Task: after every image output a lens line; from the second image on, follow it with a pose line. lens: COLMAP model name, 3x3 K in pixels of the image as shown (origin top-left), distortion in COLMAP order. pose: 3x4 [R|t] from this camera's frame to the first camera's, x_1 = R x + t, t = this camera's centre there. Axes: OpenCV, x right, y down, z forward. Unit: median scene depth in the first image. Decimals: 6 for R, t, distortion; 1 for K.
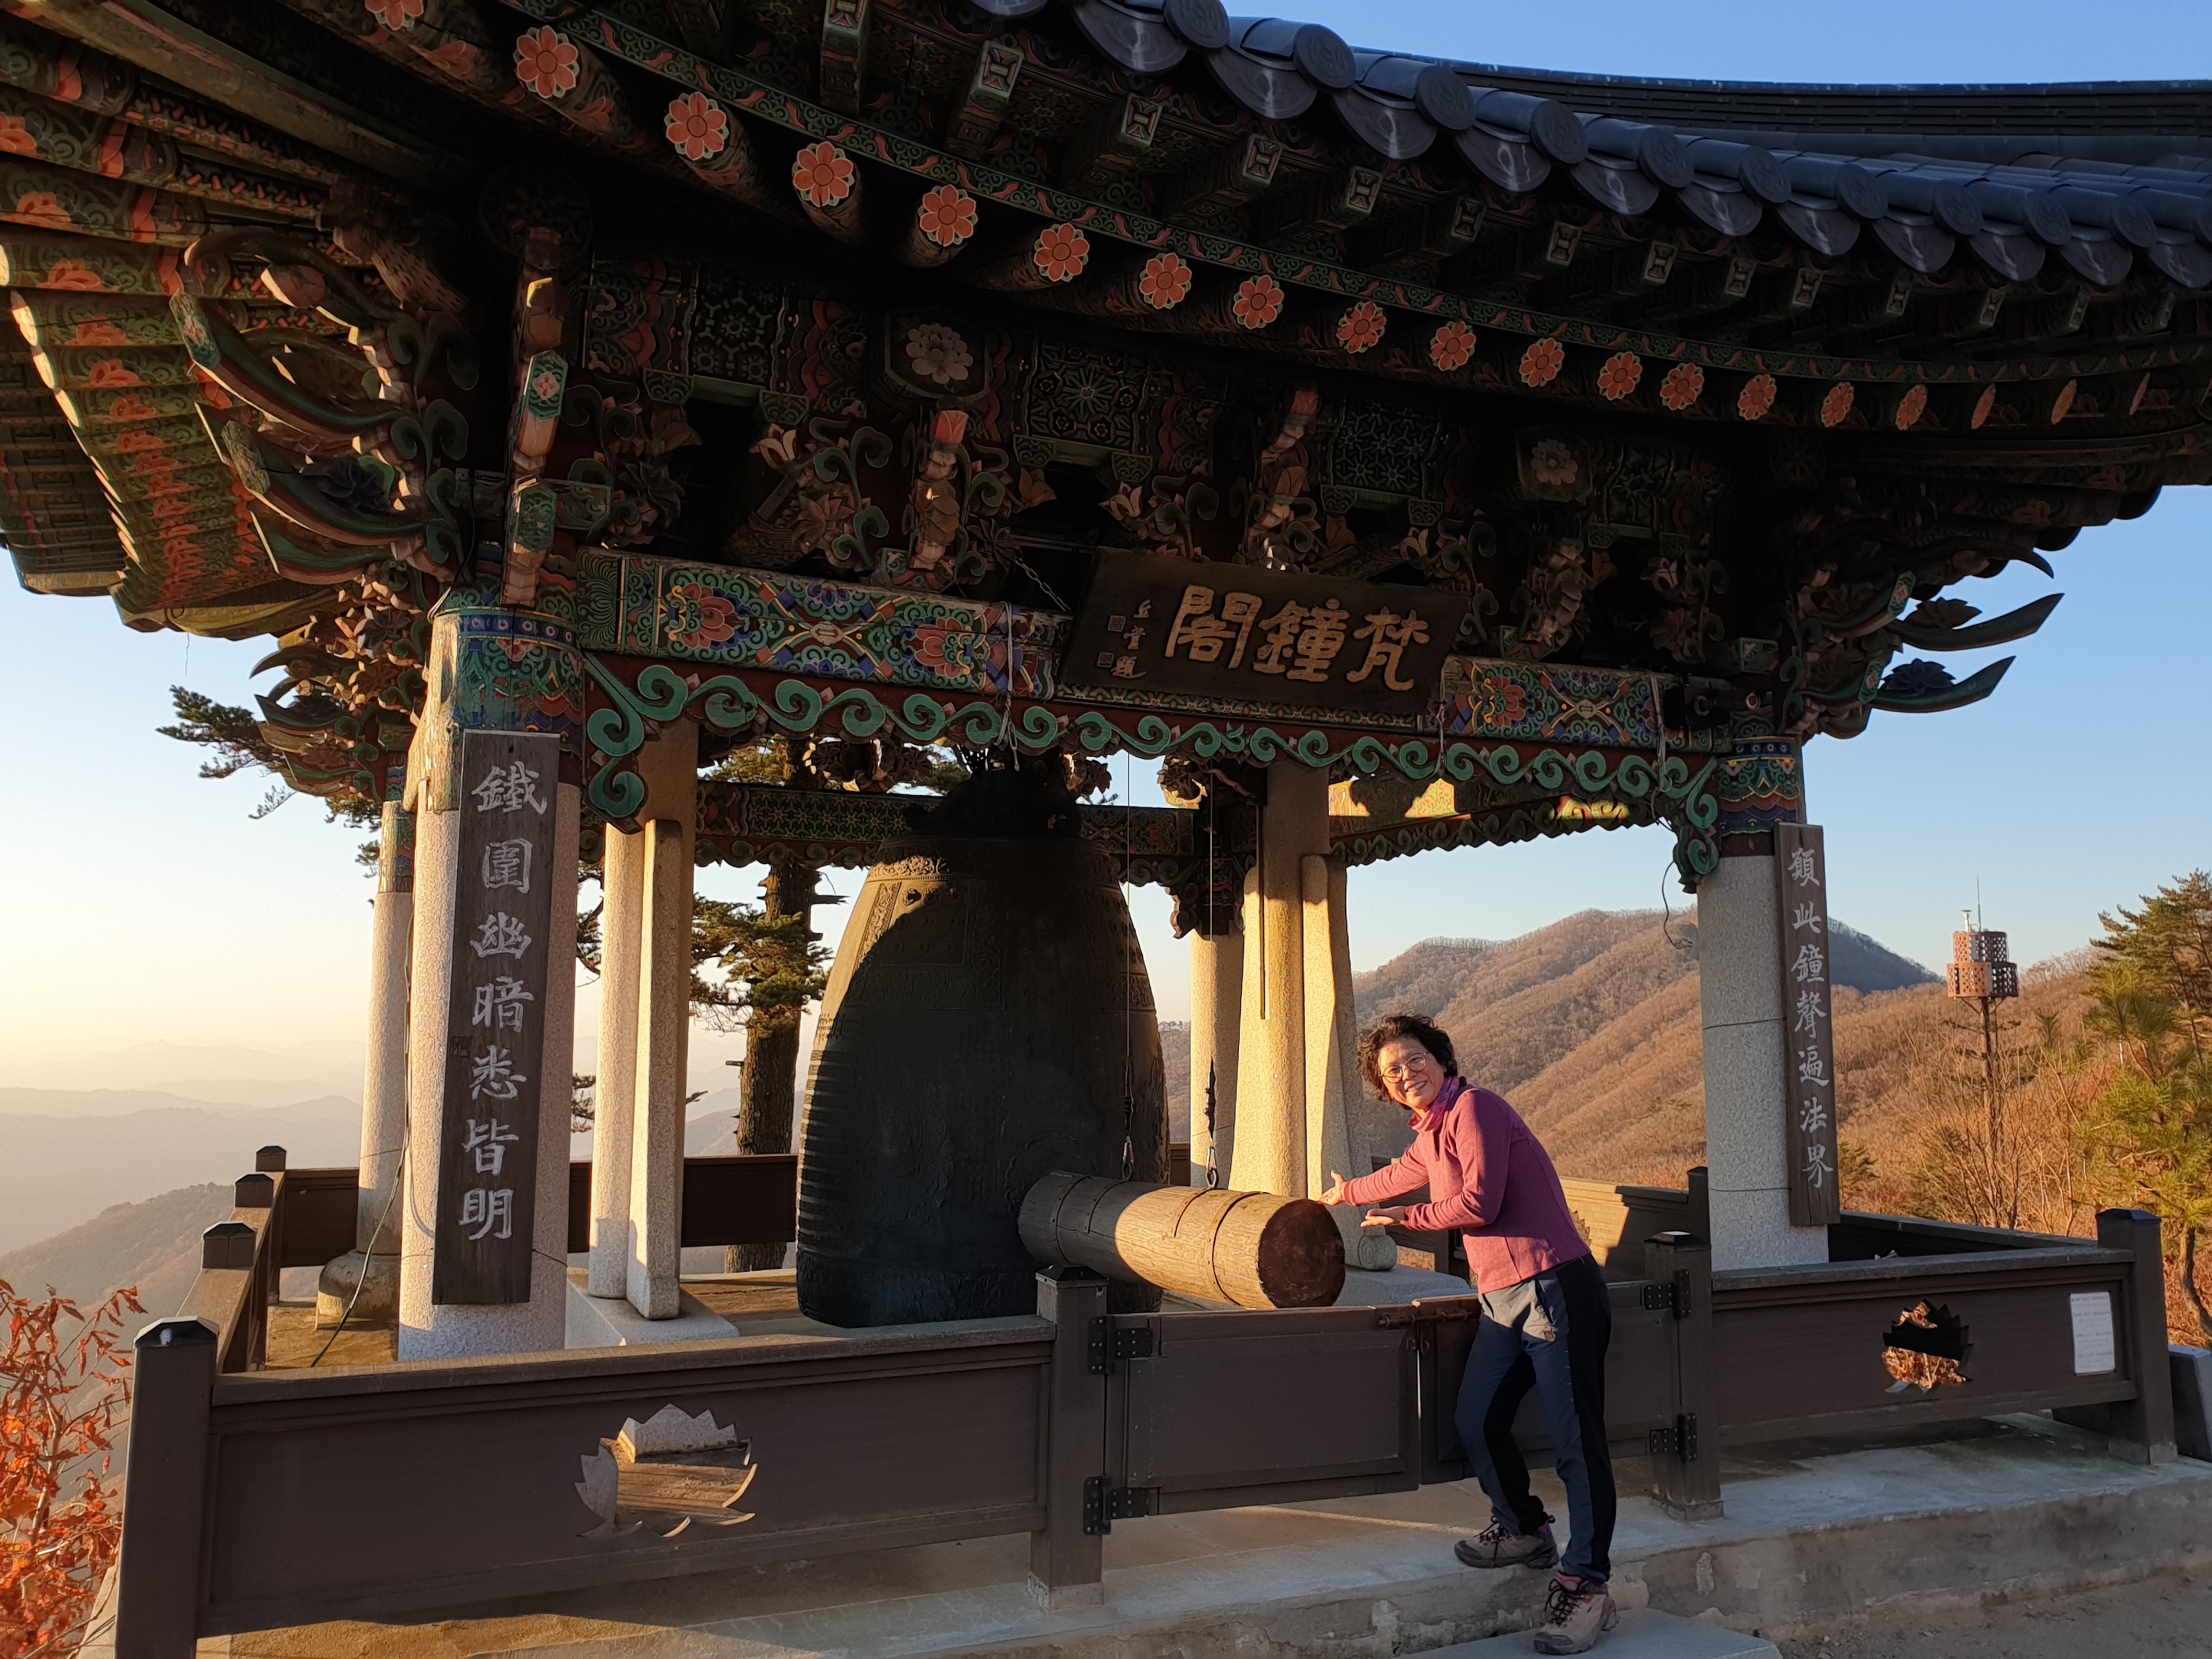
lens RADIAL K [[1655.0, 0, 1106.0], [0, 1655.0, 829.5], [0, 0, 1]] dist [0.000756, 0.002070]
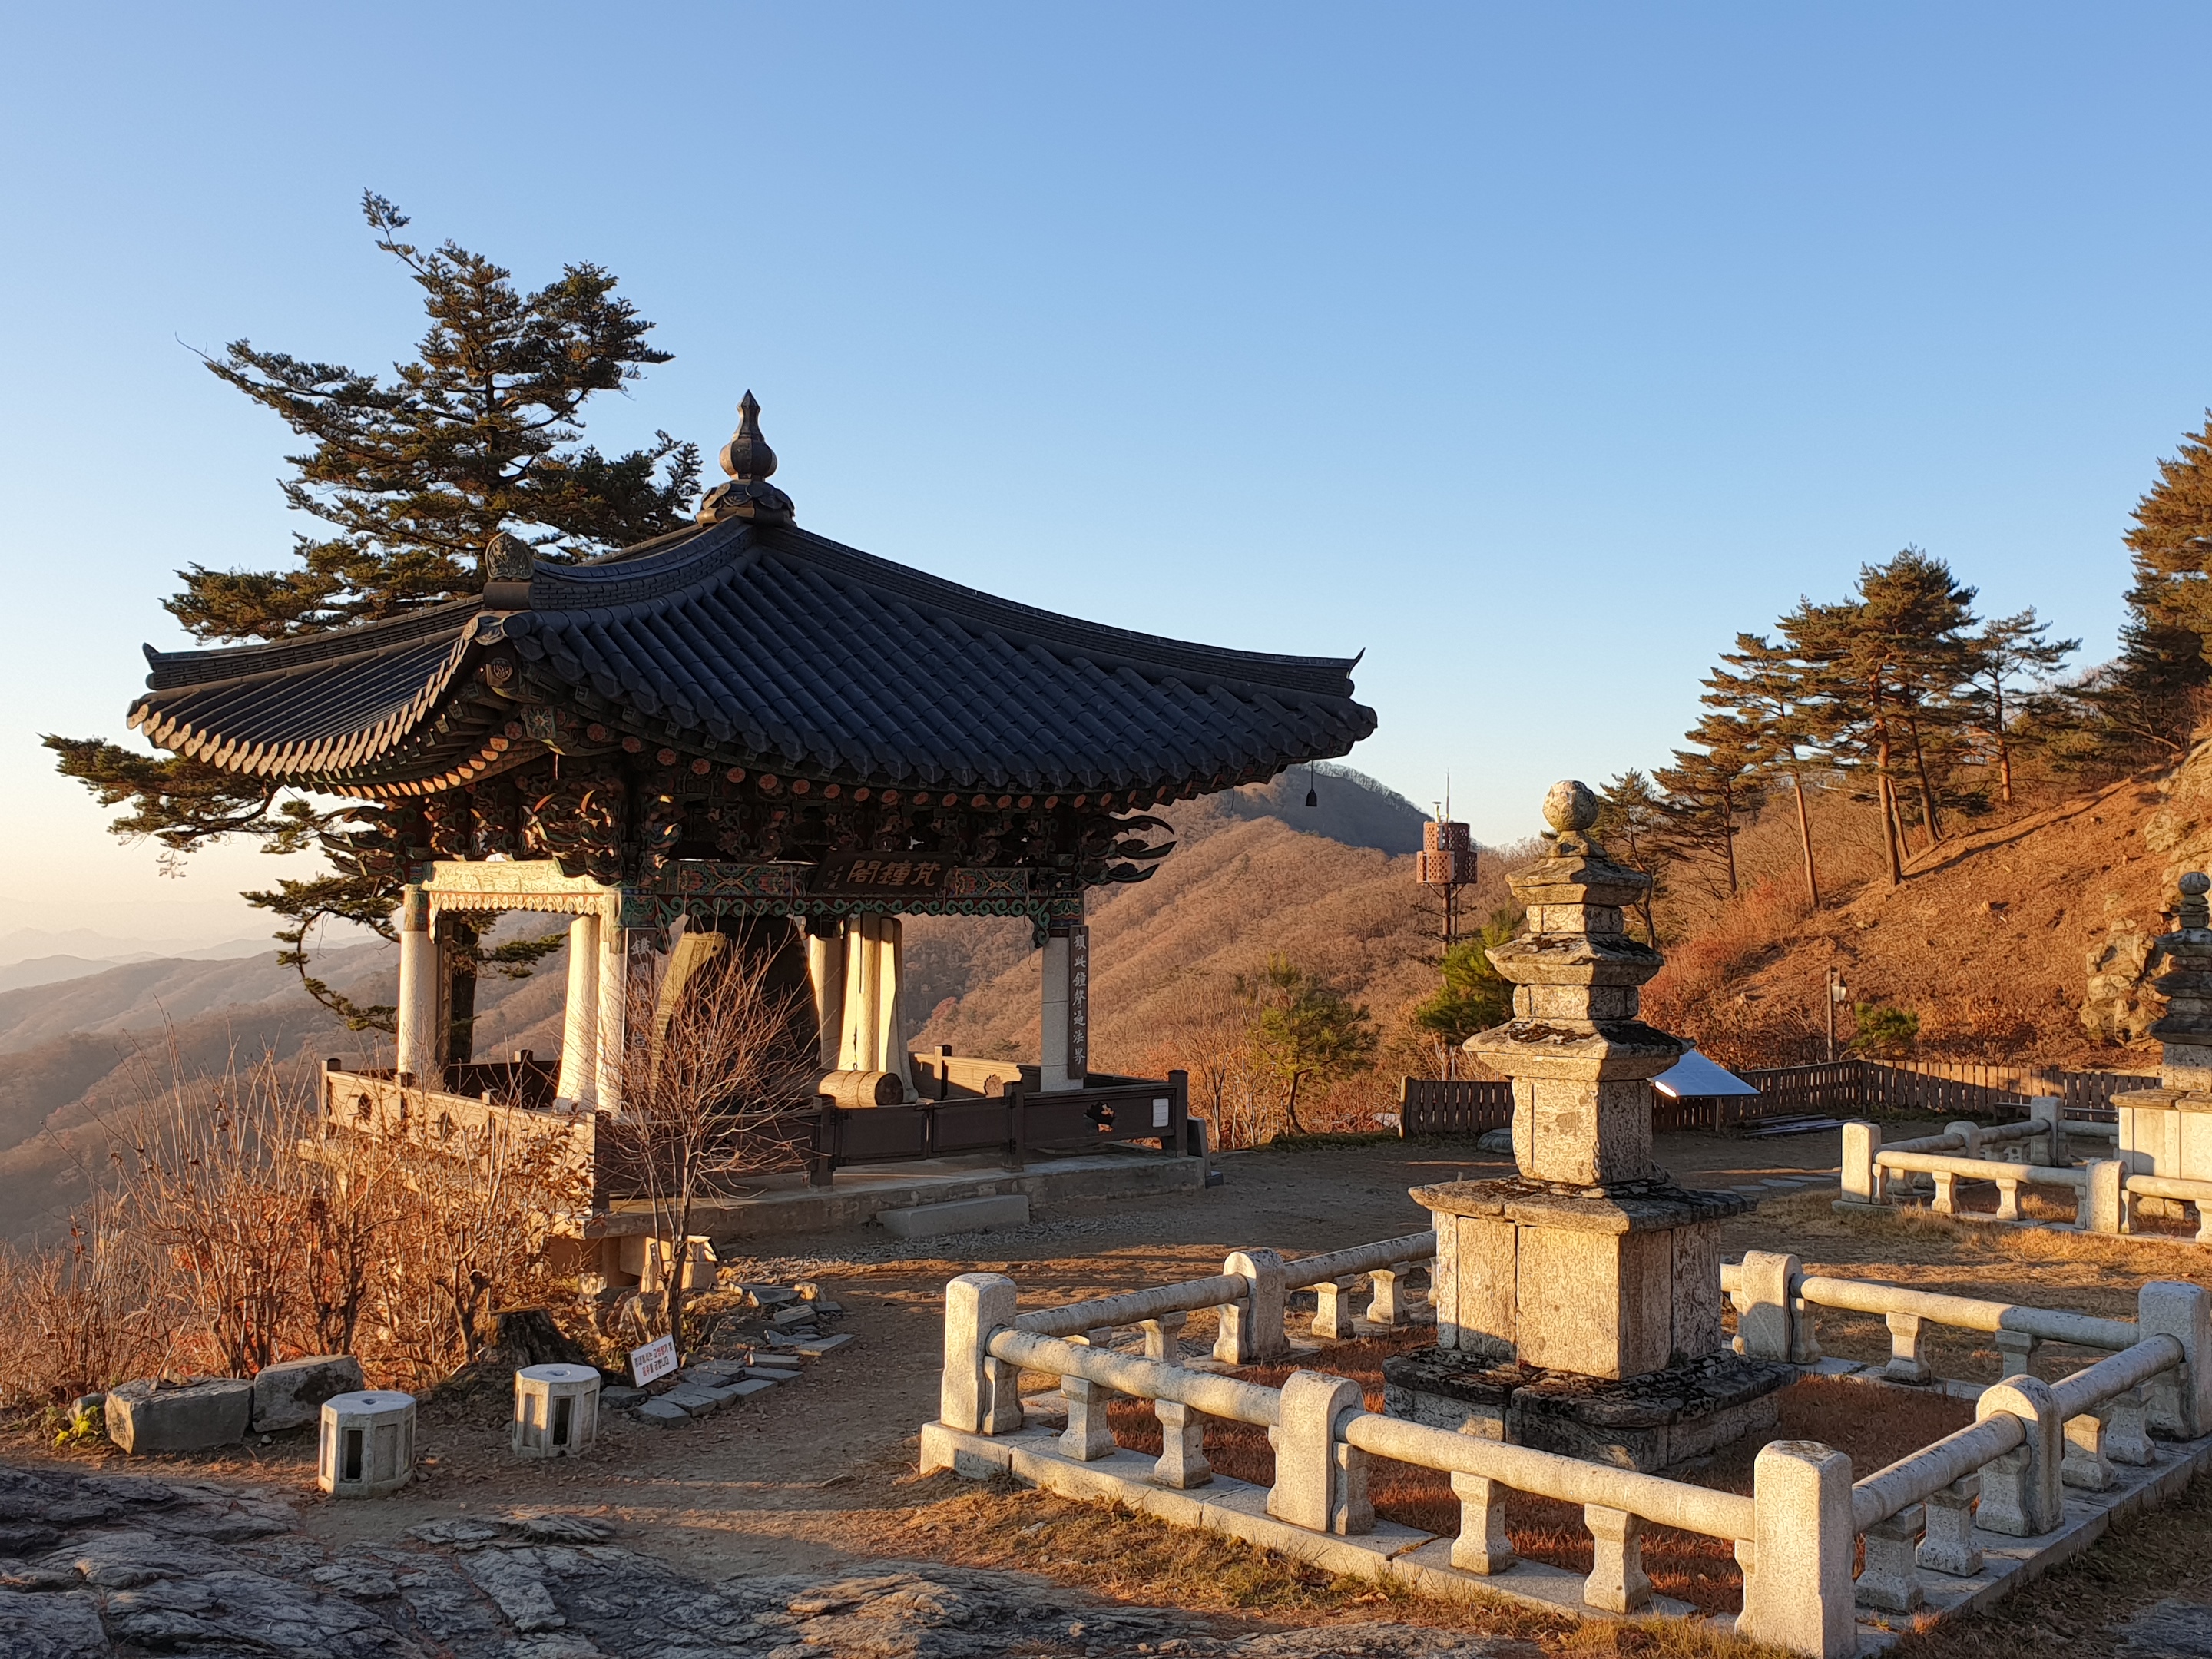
lens RADIAL K [[2198.4, 0, 1106.0], [0, 2198.4, 829.5], [0, 0, 1]] dist [0.538989, 0.000942]
pose [[0.964435, 0.010531, 0.264110, -0.457261], [-0.038321, 0.994220, 0.100293, -0.503236], [-0.261527, -0.106847, 0.959264, -2.322722]]
